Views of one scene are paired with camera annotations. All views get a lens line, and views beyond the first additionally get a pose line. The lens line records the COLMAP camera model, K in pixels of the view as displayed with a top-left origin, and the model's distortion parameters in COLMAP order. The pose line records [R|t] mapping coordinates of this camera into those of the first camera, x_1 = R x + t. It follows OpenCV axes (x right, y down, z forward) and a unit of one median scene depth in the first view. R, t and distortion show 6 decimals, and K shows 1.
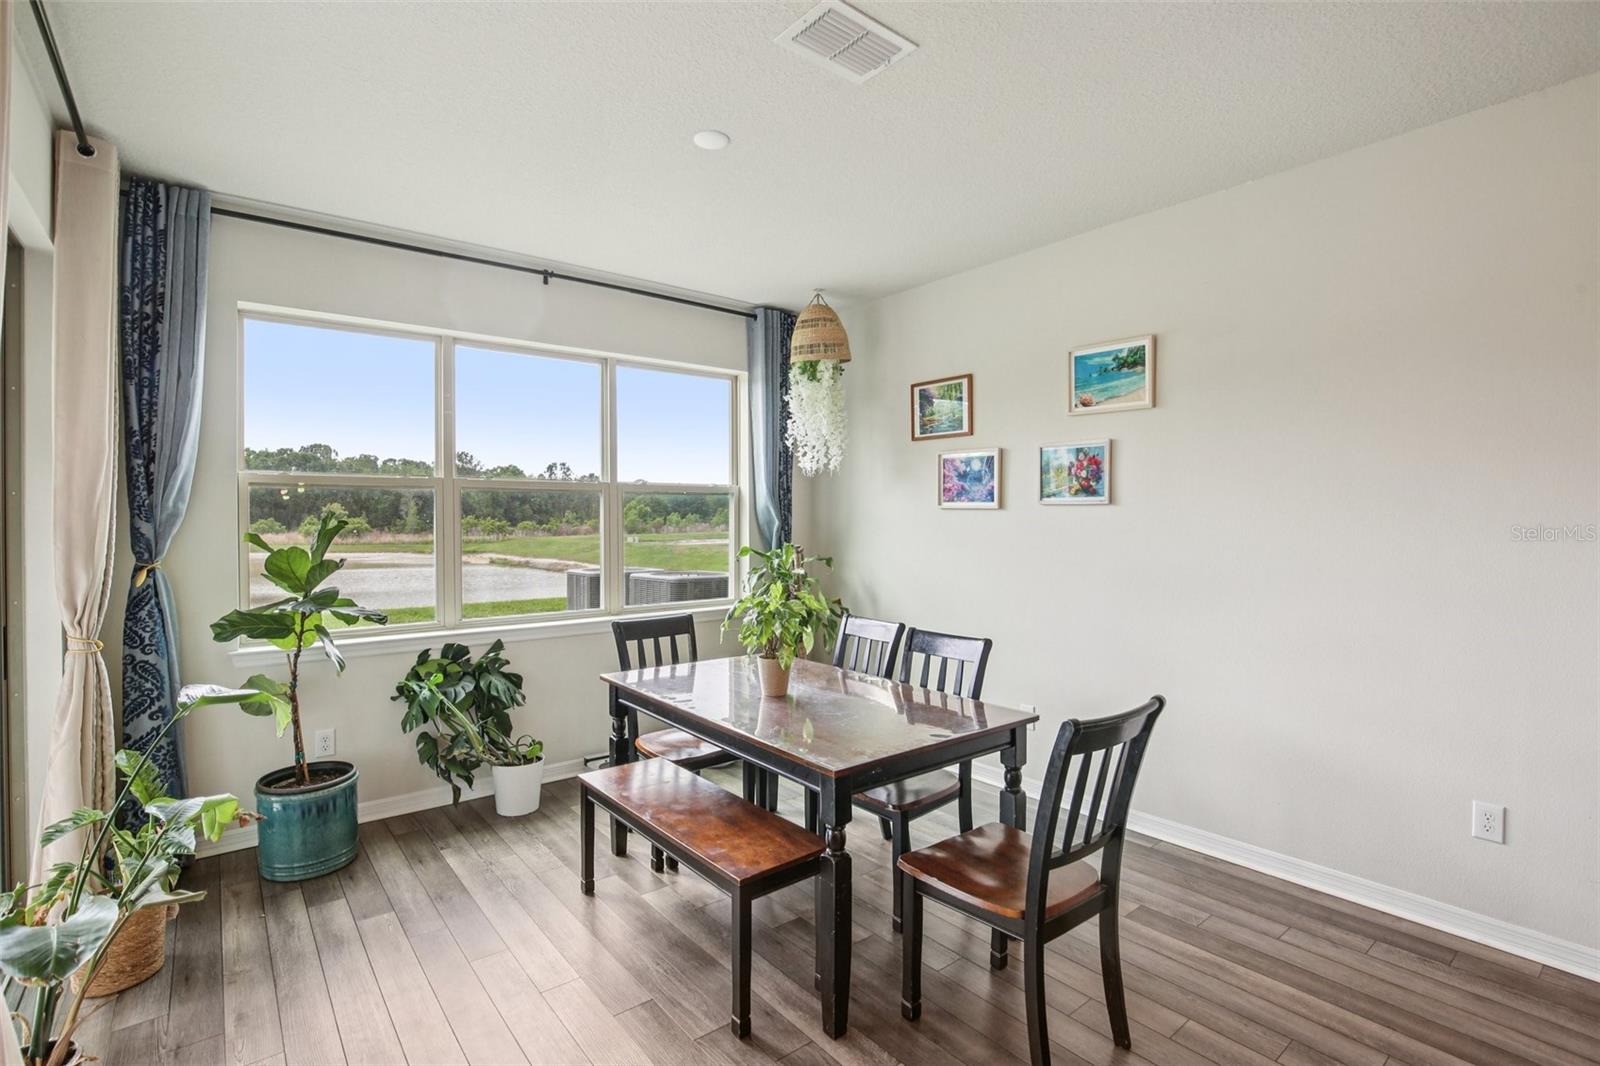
lens RADIAL K [[748.1, 0, 786.4], [0, 748.1, 523.7], [0, 0, 1]] dist [-0.020058, 0.000274]
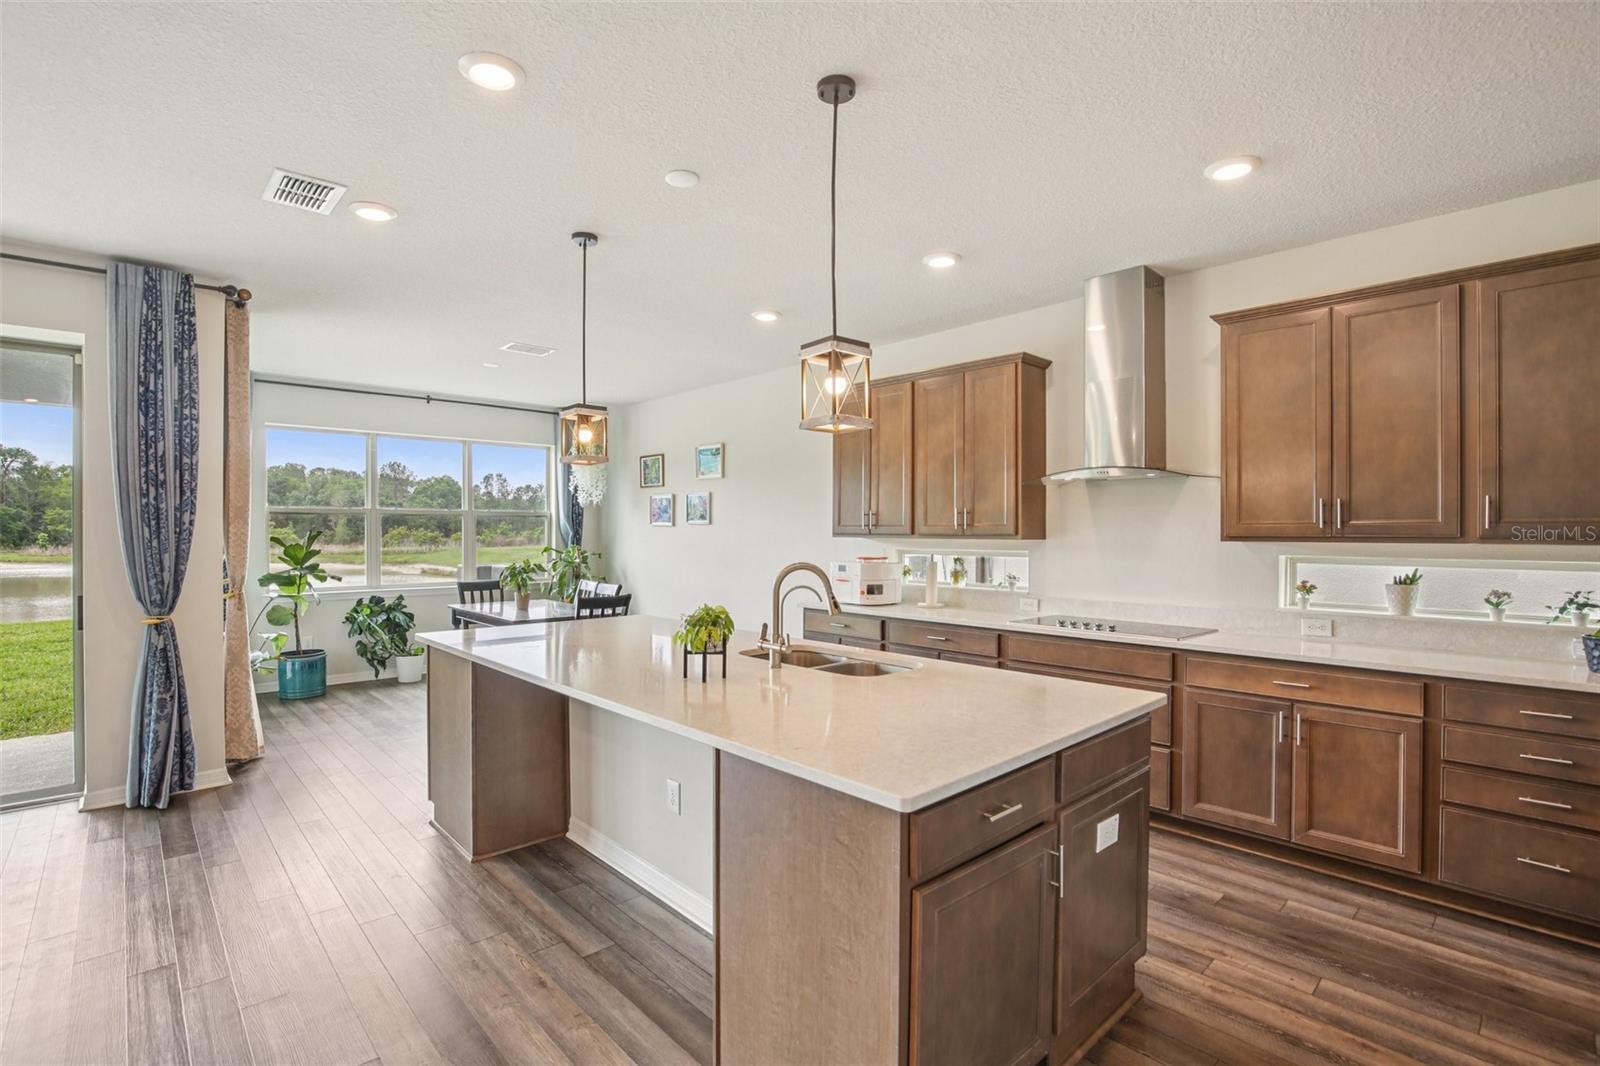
lens RADIAL K [[744.4, 0, 792.9], [0, 744.4, 536.0], [0, 0, 1]] dist [-0.023374, -0.000878]
pose [[0.996498, 0.002538, 0.083582, 0.434488], [-0.002587, 0.999997, 0.000484, 0.003729], [-0.083580, -0.000698, 0.996501, -0.922770]]
